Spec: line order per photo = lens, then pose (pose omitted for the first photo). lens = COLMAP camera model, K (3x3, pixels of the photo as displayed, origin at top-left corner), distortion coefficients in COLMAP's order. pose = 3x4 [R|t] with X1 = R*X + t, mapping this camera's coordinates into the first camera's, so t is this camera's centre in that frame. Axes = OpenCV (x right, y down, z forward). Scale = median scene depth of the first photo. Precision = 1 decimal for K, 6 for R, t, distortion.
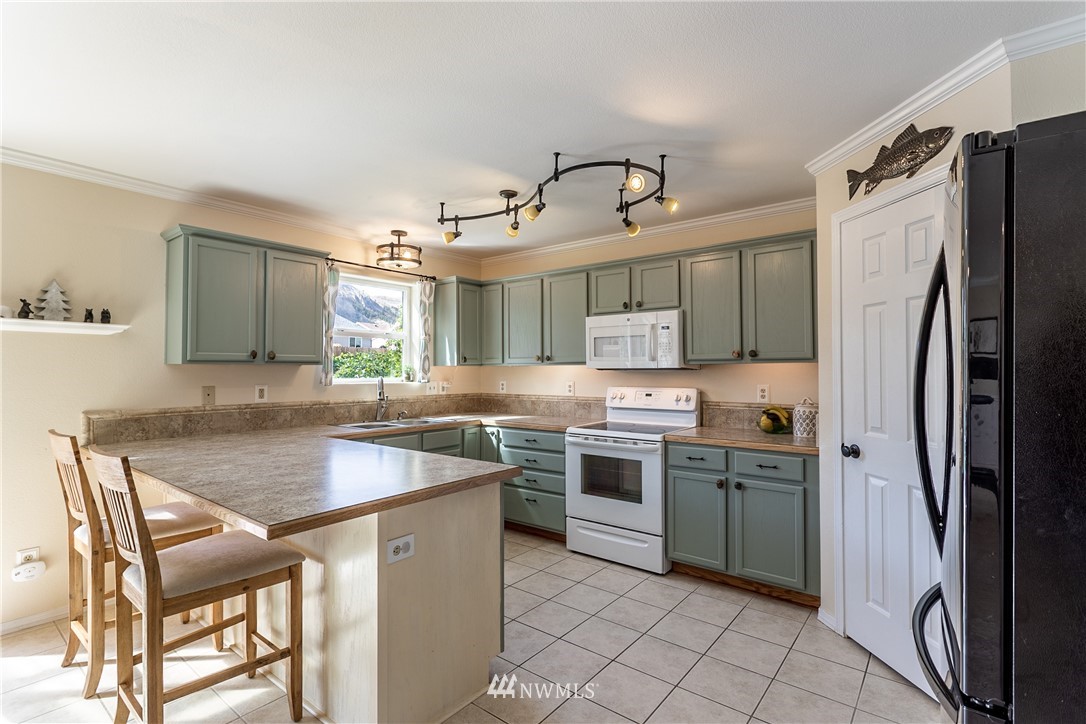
lens RADIAL K [[521.5, 0, 537.9], [0, 521.5, 360.6], [0, 0, 1]] dist [-0.002904, 0.000821]
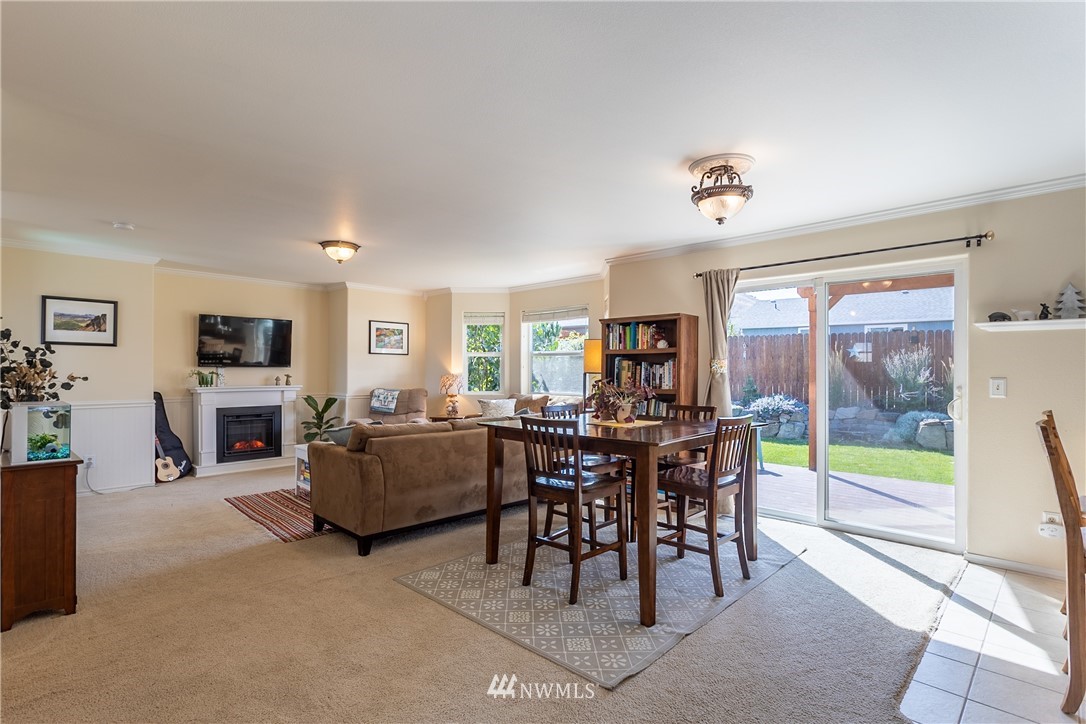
lens RADIAL K [[521.5, 0, 536.8], [0, 521.5, 365.5], [0, 0, 1]] dist [-0.002904, 0.000821]
pose [[-0.106158, -0.007447, -0.994321, 0.272995], [0.015405, 0.999840, -0.009133, 0.015301], [0.994230, -0.016287, -0.106026, -0.033794]]
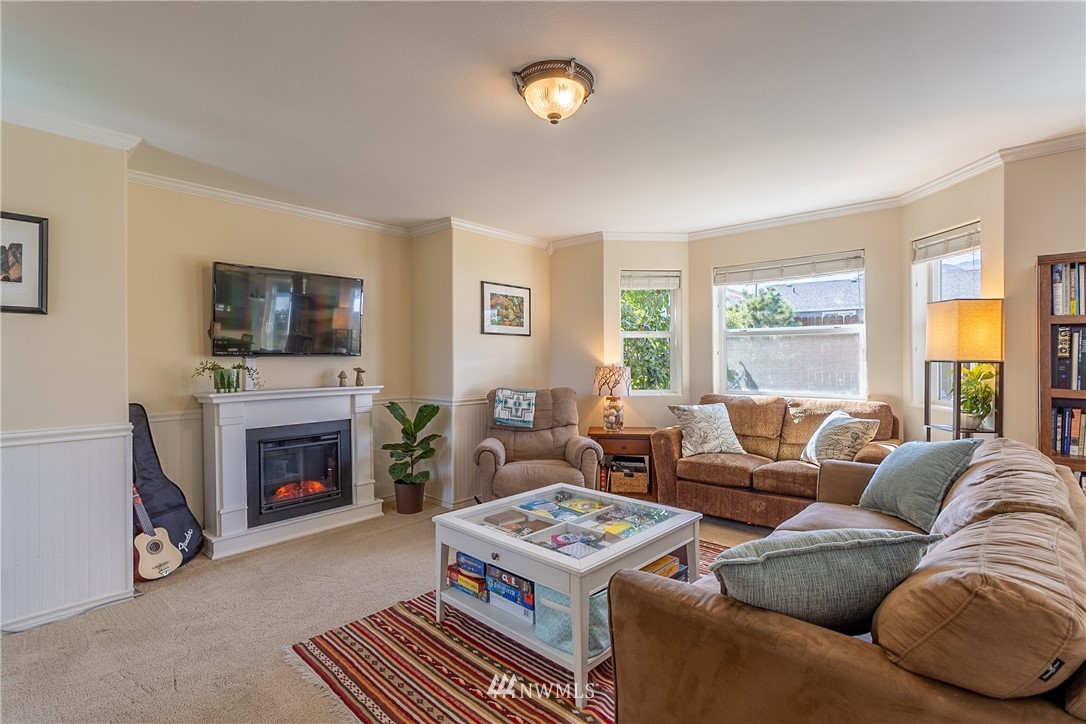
lens RADIAL K [[509.1, 0, 546.0], [0, 509.1, 356.1], [0, 0, 1]] dist [-0.001105, -0.001345]
pose [[-0.057599, -0.002540, -0.998337, -0.495755], [0.023623, 0.999713, -0.003906, 0.003365], [0.998060, -0.023809, -0.057523, -0.729380]]
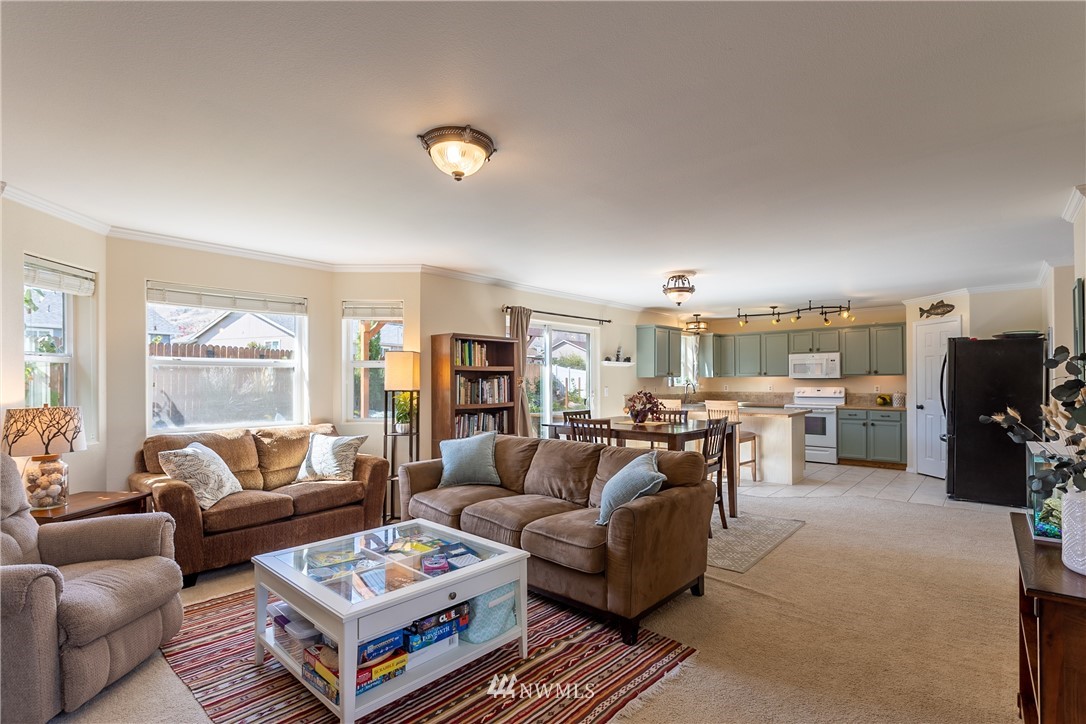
lens RADIAL K [[521.5, 0, 543.2], [0, 521.5, 379.9], [0, 0, 1]] dist [-0.002904, 0.000821]
pose [[0.998553, -0.004478, -0.053585, -0.989103], [0.005457, 0.999821, 0.018131, -0.028540], [0.053495, -0.018397, 0.998399, -1.479848]]
